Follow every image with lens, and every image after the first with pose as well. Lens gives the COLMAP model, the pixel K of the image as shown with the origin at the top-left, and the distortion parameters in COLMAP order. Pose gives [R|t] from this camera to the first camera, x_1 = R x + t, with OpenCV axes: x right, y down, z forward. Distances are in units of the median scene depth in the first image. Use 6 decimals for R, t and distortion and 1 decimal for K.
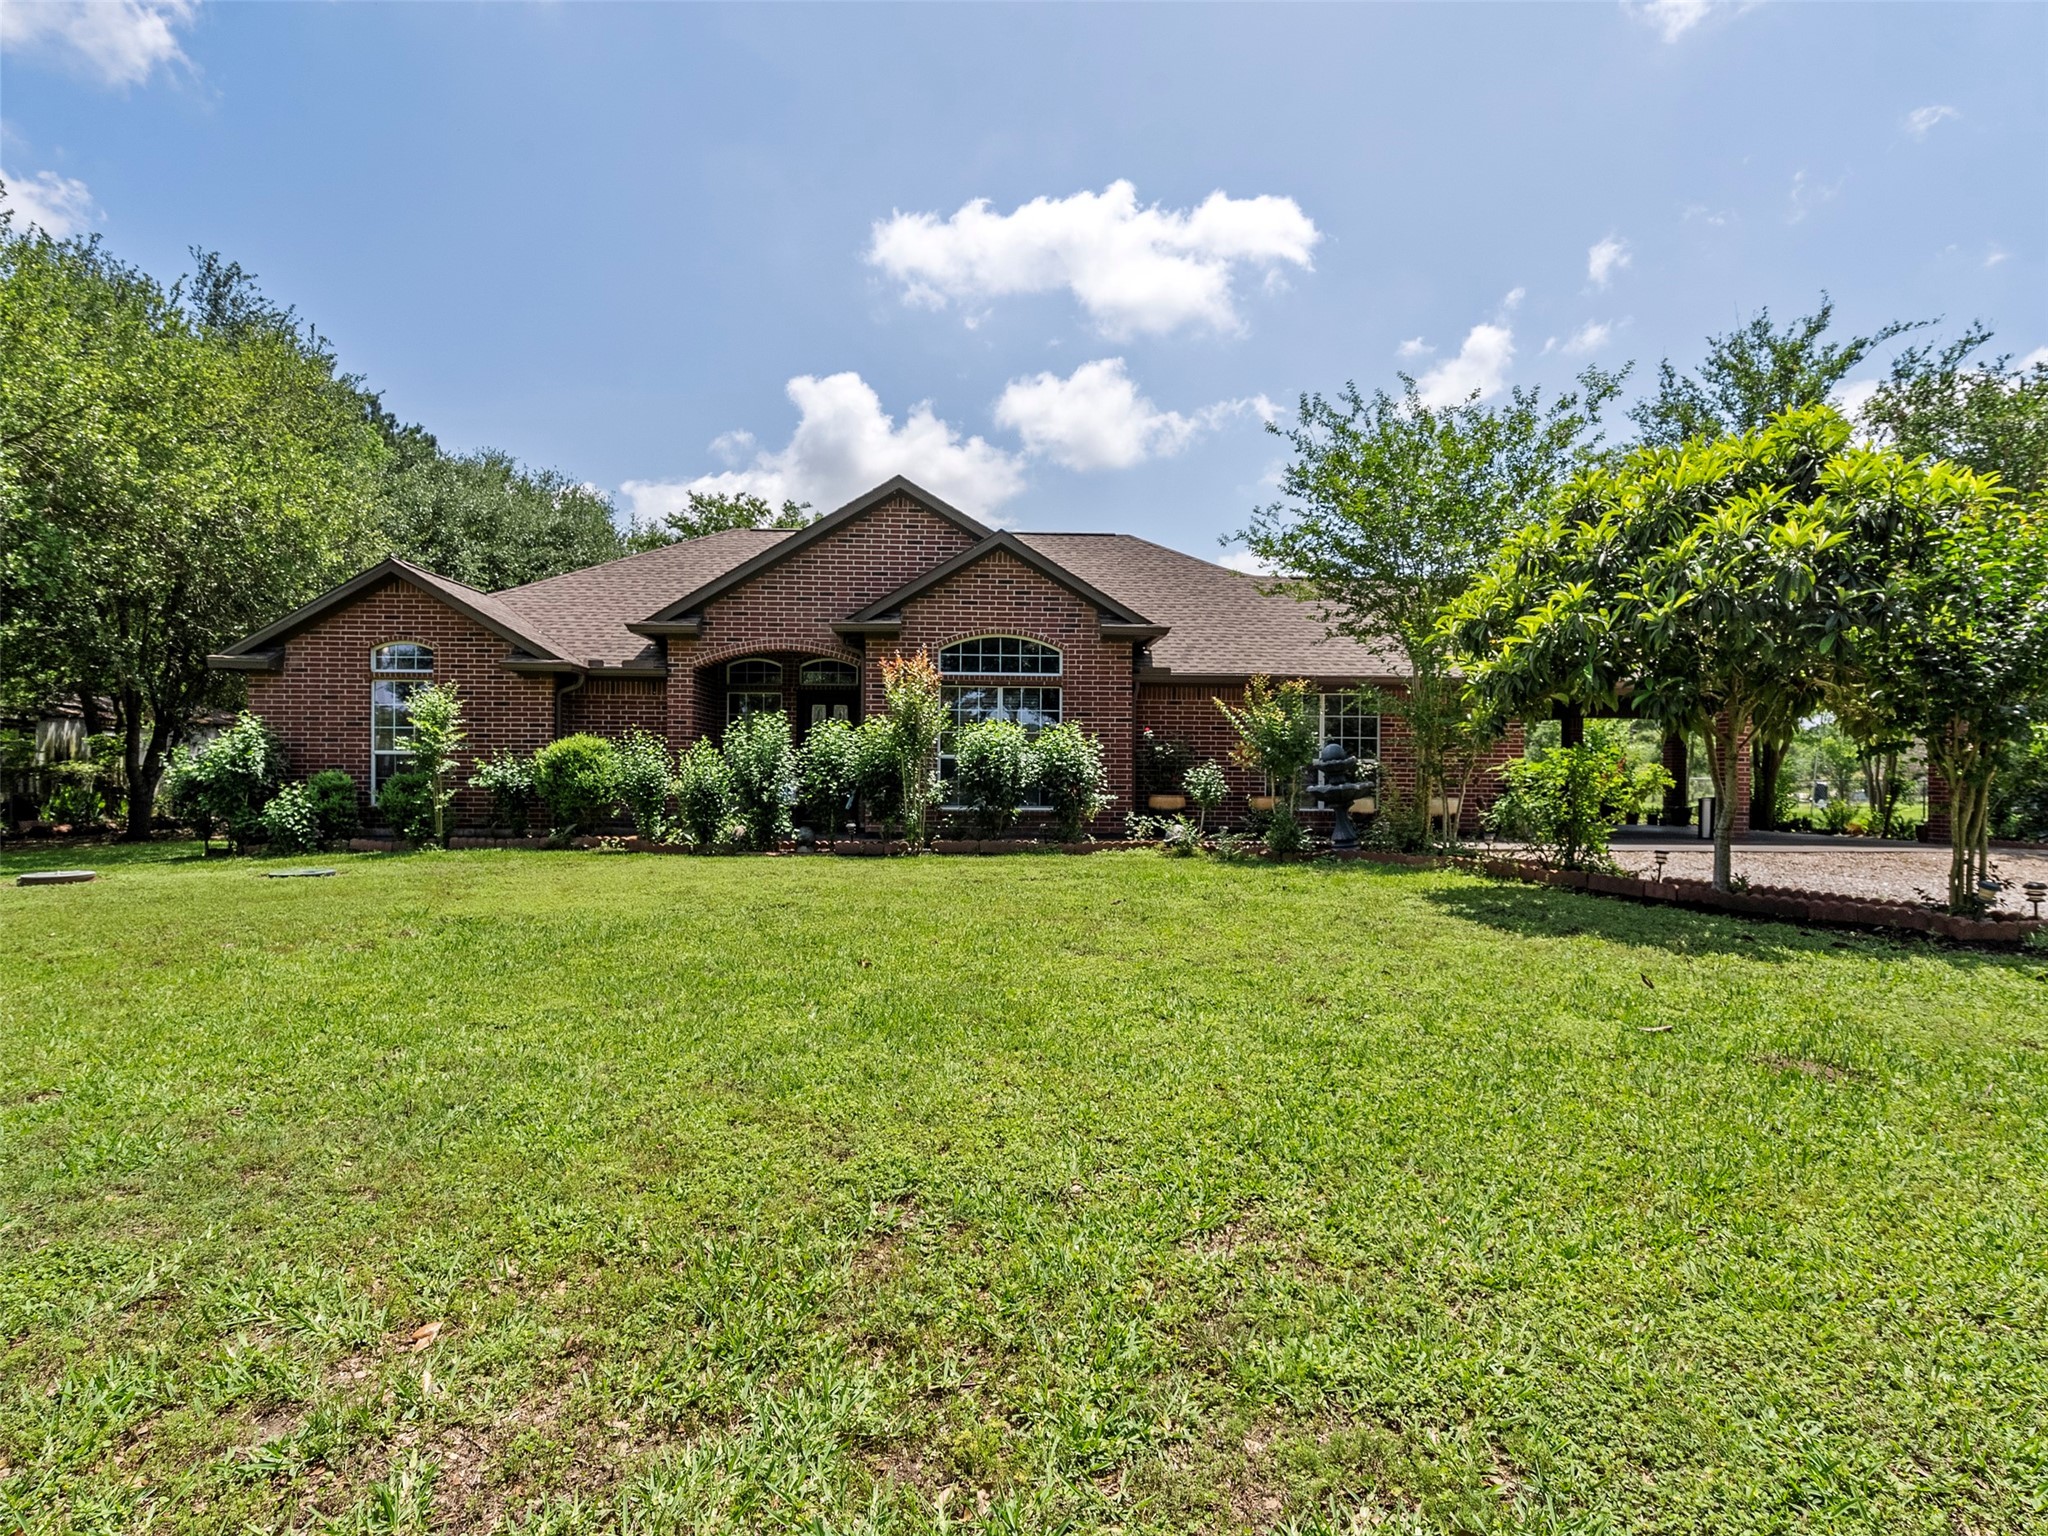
lens RADIAL K [[1044.0, 0, 1021.9], [0, 1044.0, 770.0], [0, 0, 1]] dist [-0.005192, 0.005590]
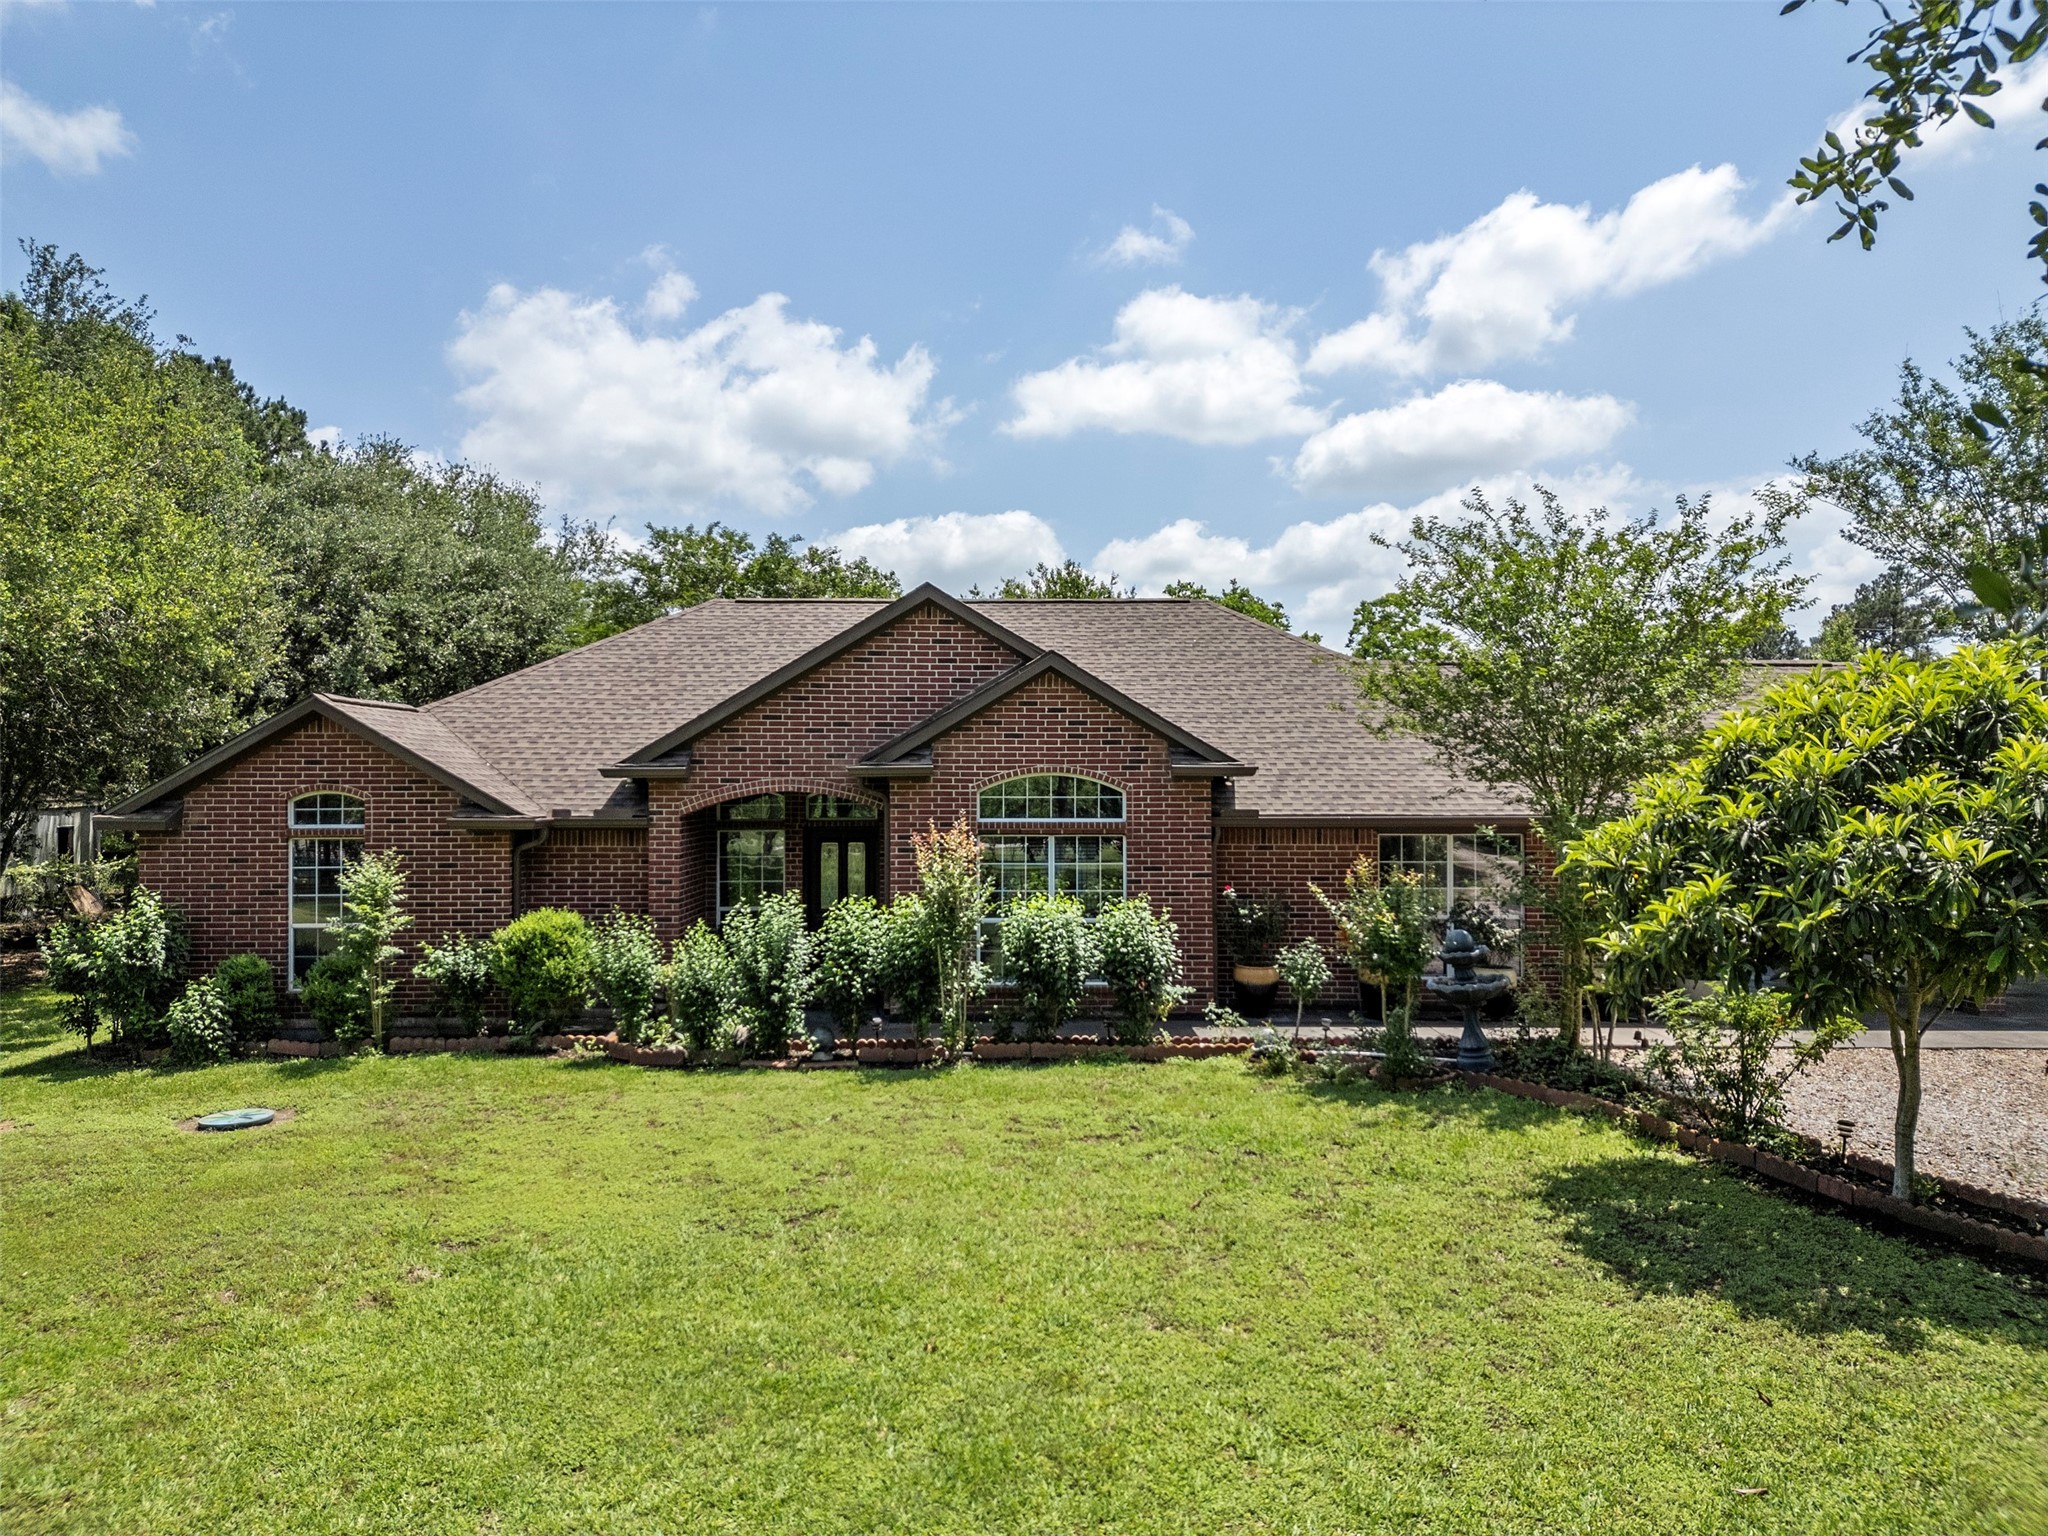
lens RADIAL K [[1406.5, 0, 1030.7], [0, 1406.5, 768.4], [0, 0, 1]] dist [0.064895, -0.033951]
pose [[0.999704, -0.005997, -0.023590, -0.011566], [0.005816, 0.999953, -0.007746, -0.139509], [0.023636, 0.007607, 0.999692, -0.123896]]
